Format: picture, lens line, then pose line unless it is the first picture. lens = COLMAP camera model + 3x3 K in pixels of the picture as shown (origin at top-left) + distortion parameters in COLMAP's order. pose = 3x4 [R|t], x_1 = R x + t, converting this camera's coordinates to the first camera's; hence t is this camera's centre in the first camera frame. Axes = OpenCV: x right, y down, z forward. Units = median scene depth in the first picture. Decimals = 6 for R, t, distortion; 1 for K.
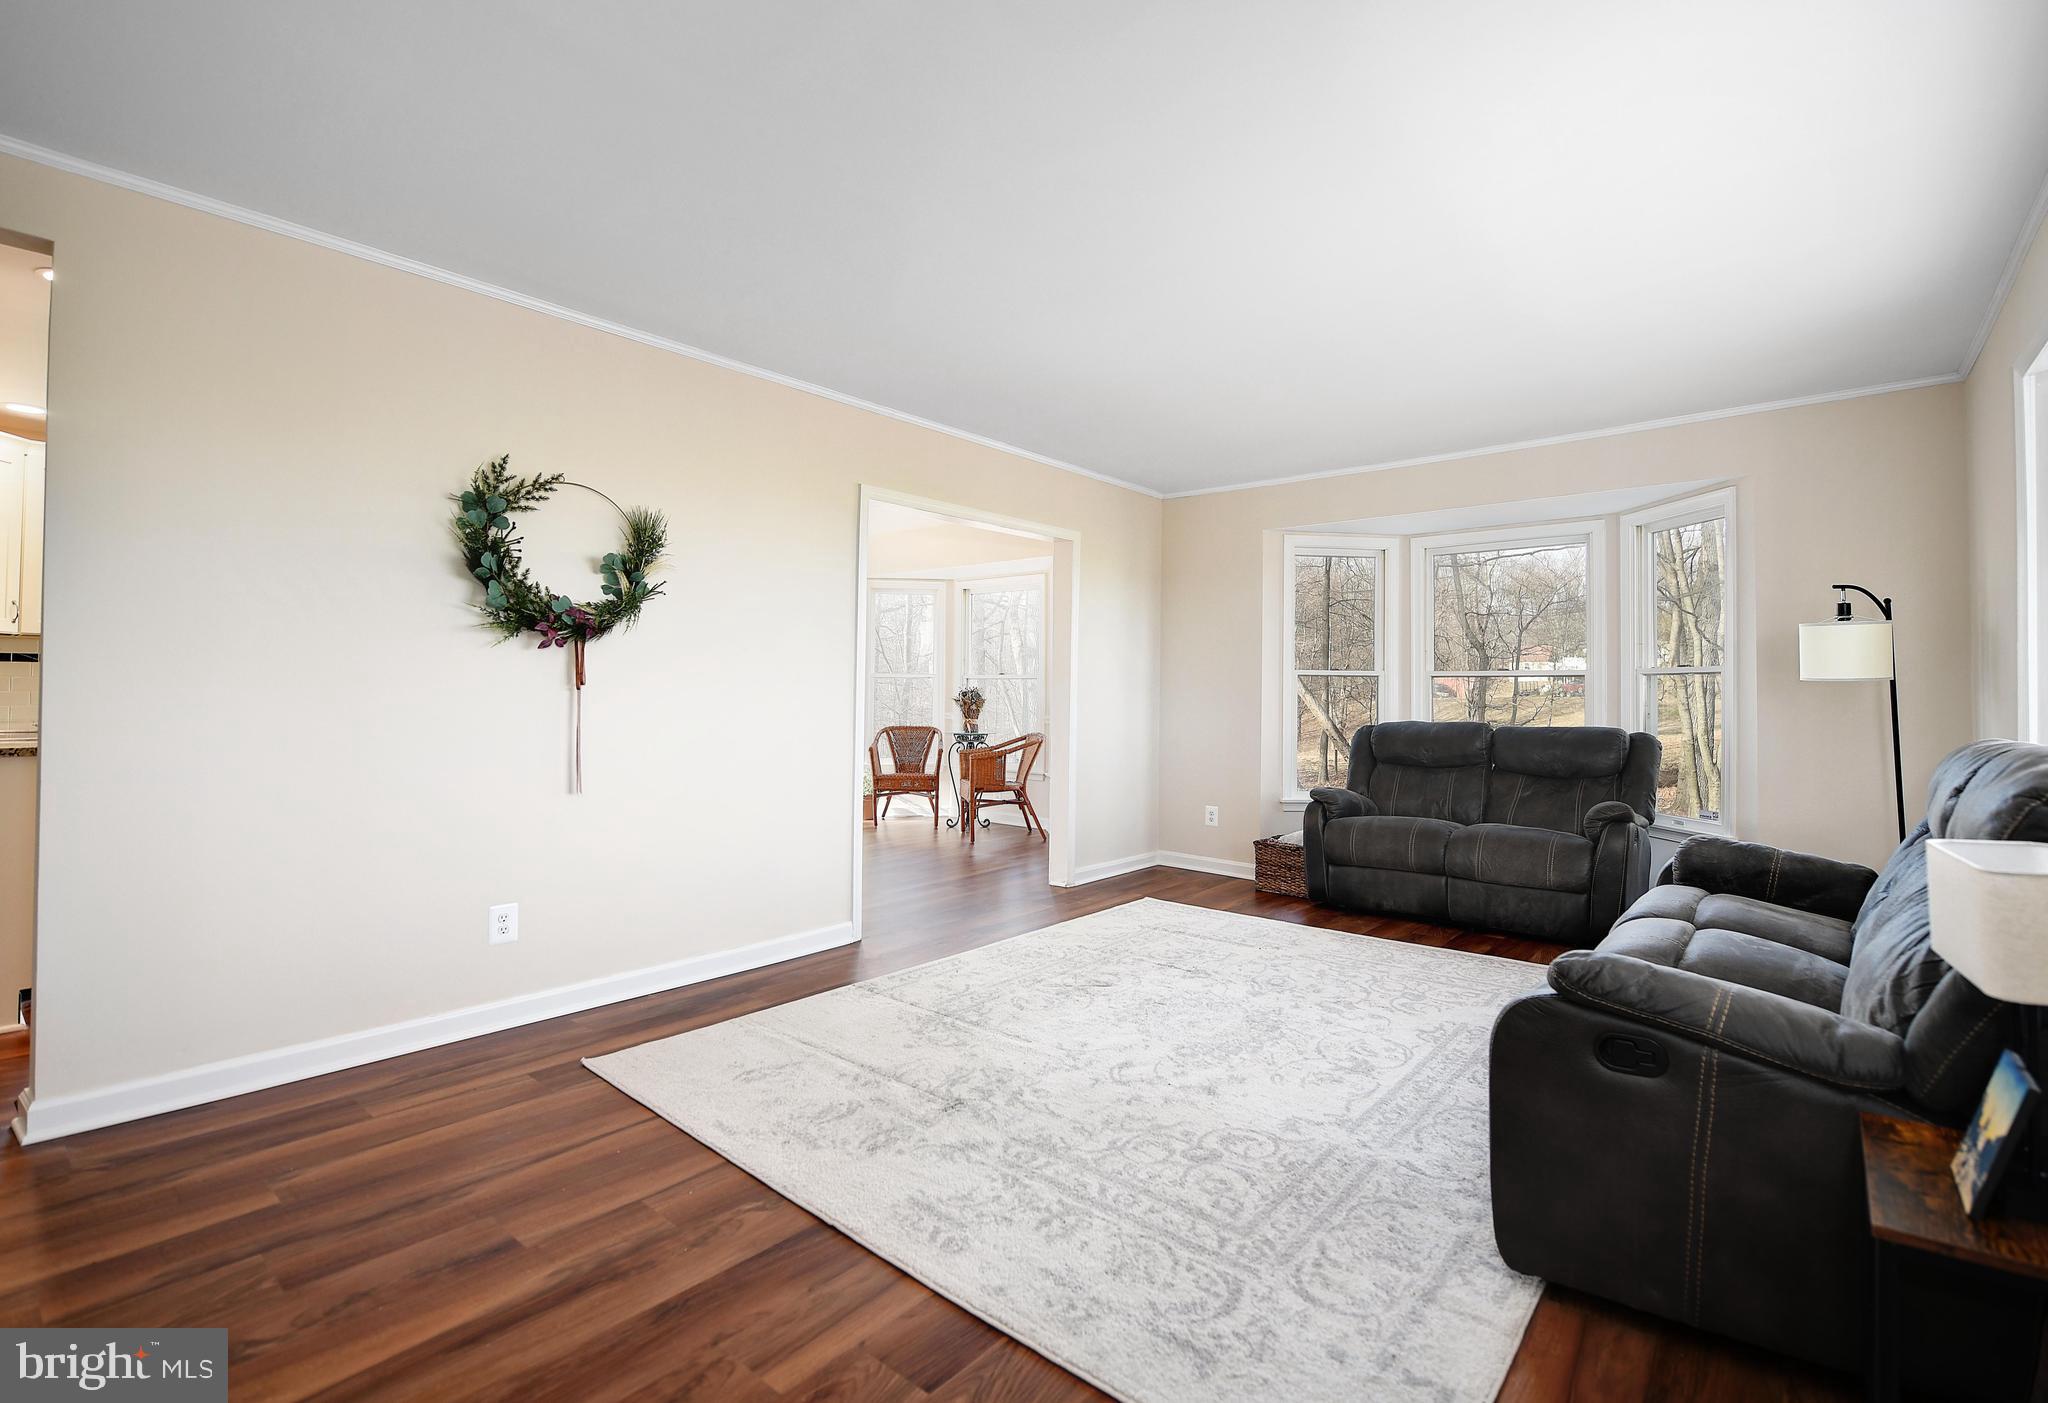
lens RADIAL K [[947.3, 0, 1034.0], [0, 947.3, 689.6], [0, 0, 1]] dist [-0.007838, -0.001327]
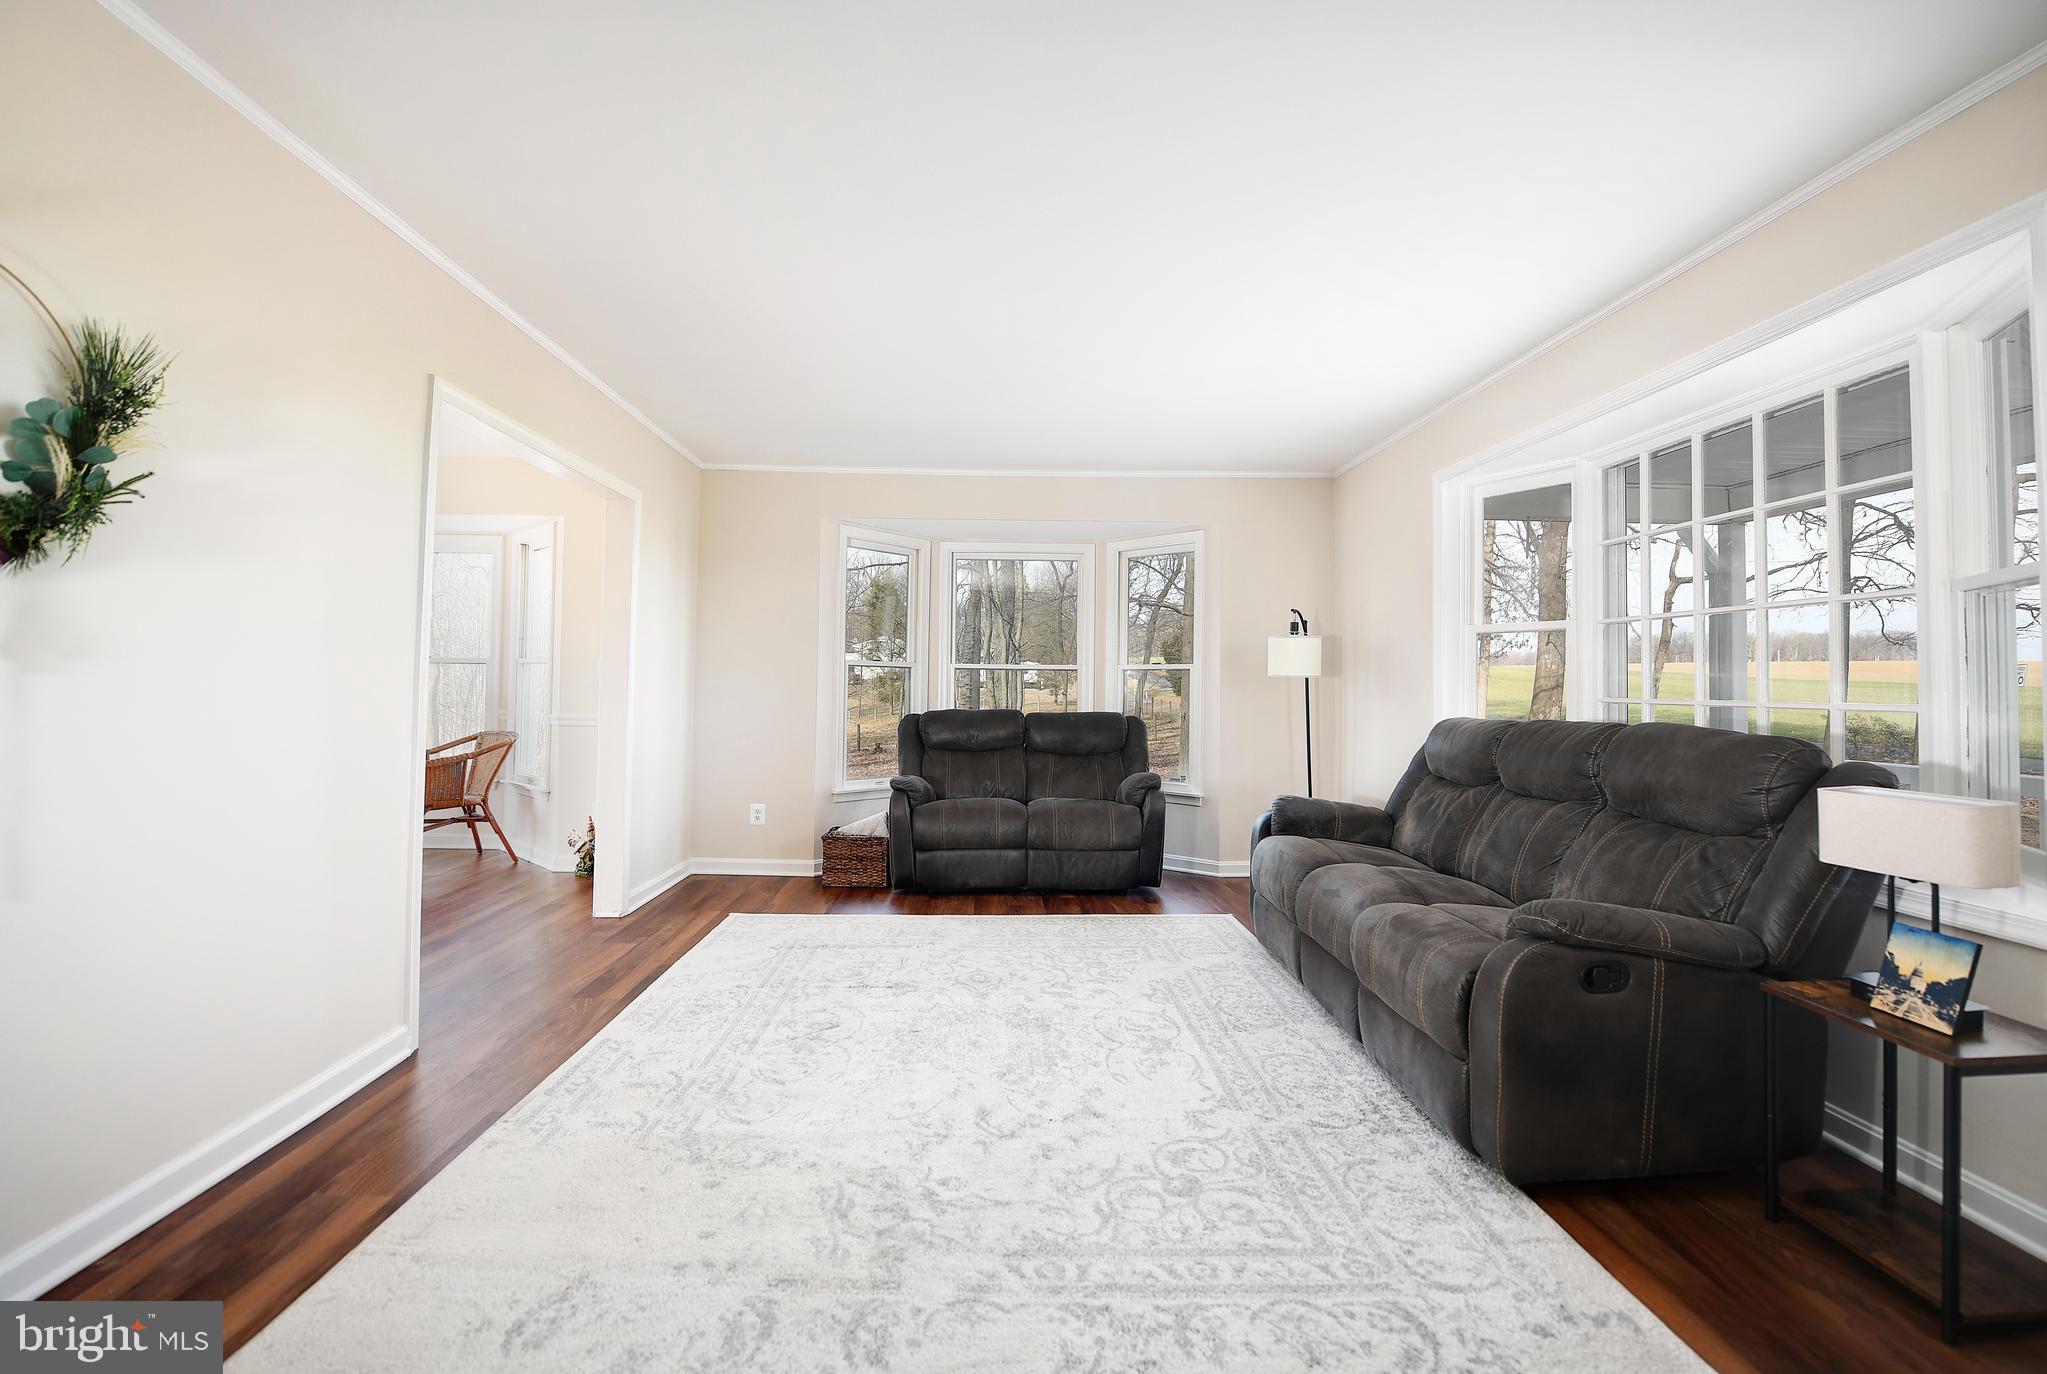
lens RADIAL K [[879.9, 0, 1012.5], [0, 879.9, 667.9], [0, 0, 1]] dist [-0.011203, -0.001717]
pose [[0.745755, 0.014856, 0.666054, -0.379672], [-0.007694, 0.999877, -0.013686, -0.001922], [-0.666175, 0.005082, 0.745778, 0.337188]]
